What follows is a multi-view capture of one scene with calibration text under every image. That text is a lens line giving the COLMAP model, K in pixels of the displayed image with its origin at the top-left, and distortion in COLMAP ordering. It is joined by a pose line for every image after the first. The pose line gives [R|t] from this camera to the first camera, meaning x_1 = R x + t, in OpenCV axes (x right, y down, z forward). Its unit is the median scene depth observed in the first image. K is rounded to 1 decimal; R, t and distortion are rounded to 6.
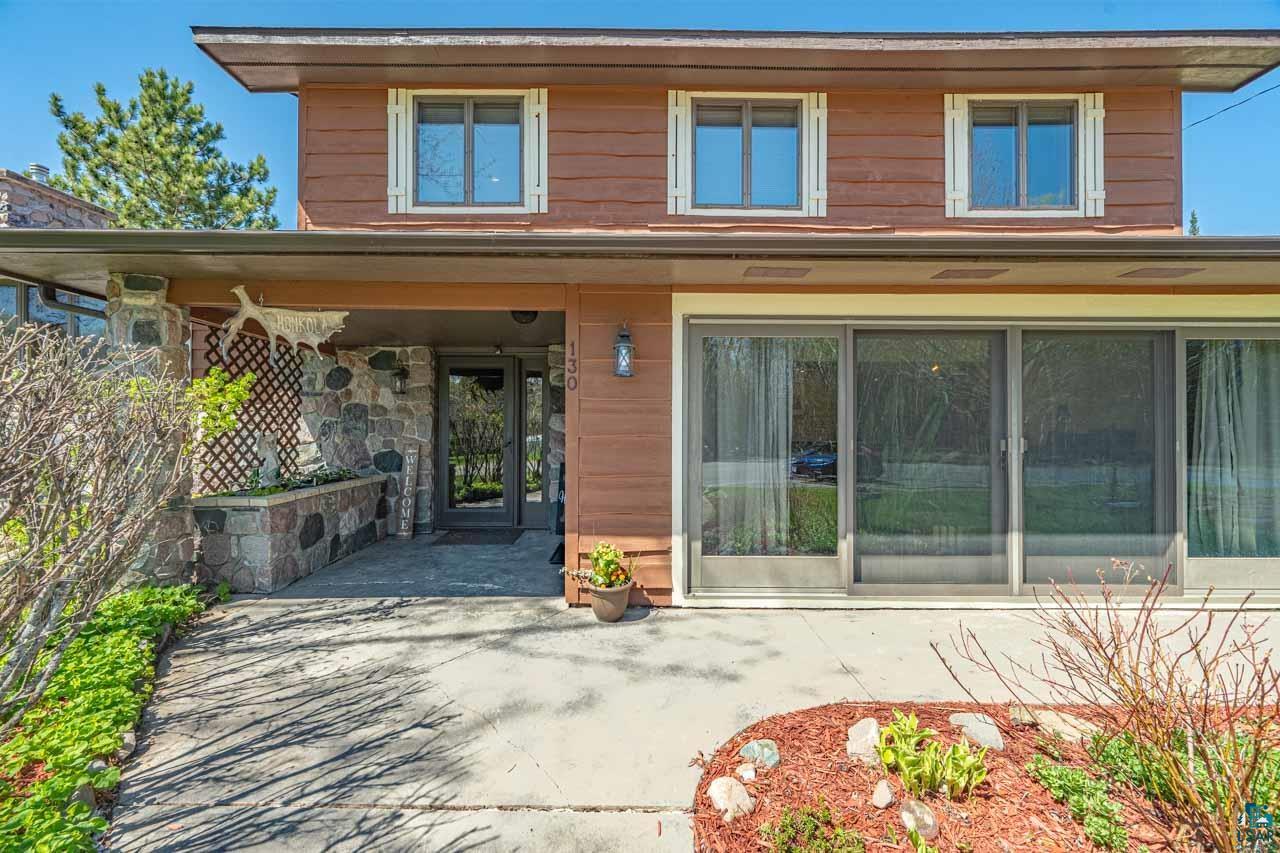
lens RADIAL K [[498.3, 0, 640.0], [0, 498.3, 424.3], [0, 0, 1]] dist [-0.001805, -0.000377]
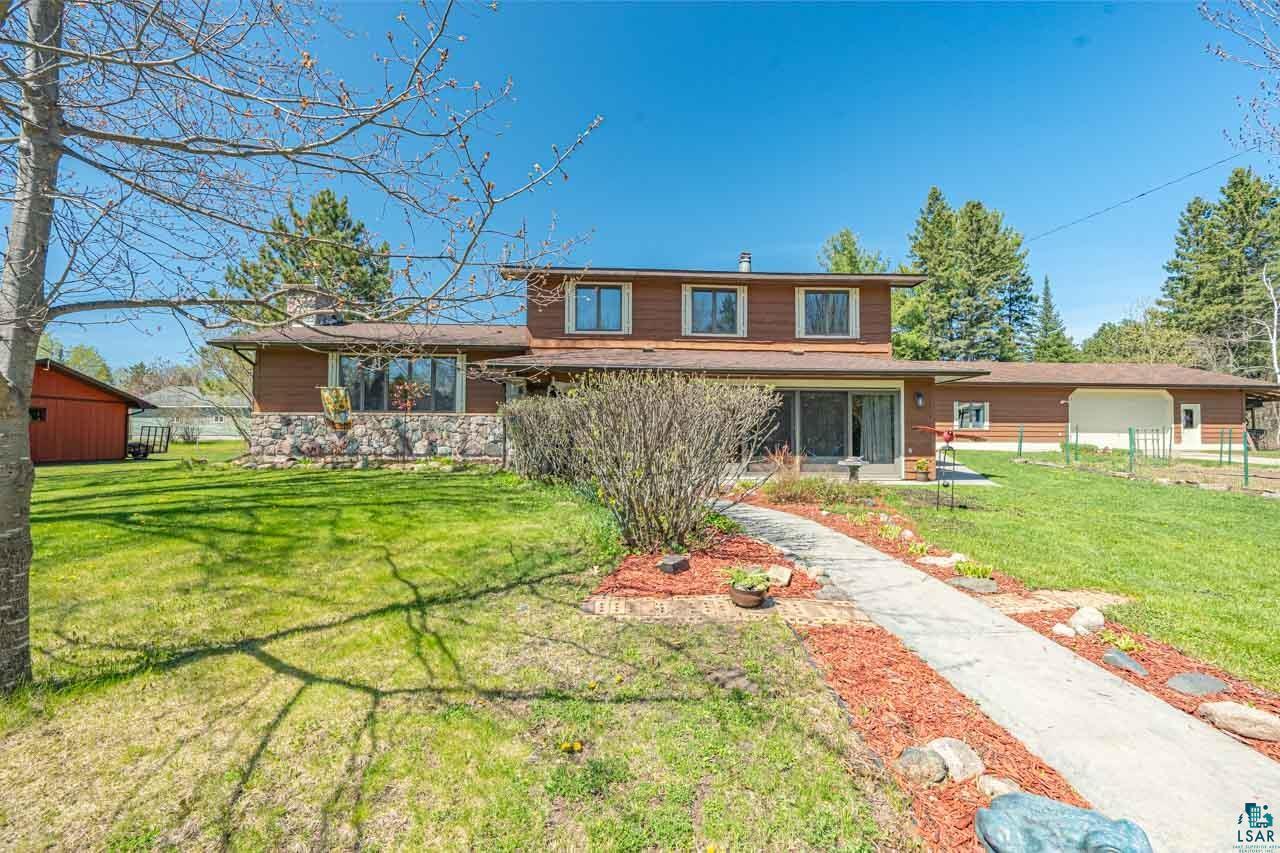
lens RADIAL K [[498.3, 0, 640.0], [0, 498.3, 424.3], [0, 0, 1]] dist [-0.001805, -0.000377]
pose [[0.998888, 0.004114, 0.046958, -0.256428], [-0.003041, 0.999733, -0.022901, 0.063483], [-0.047039, 0.022732, 0.998634, -1.382177]]
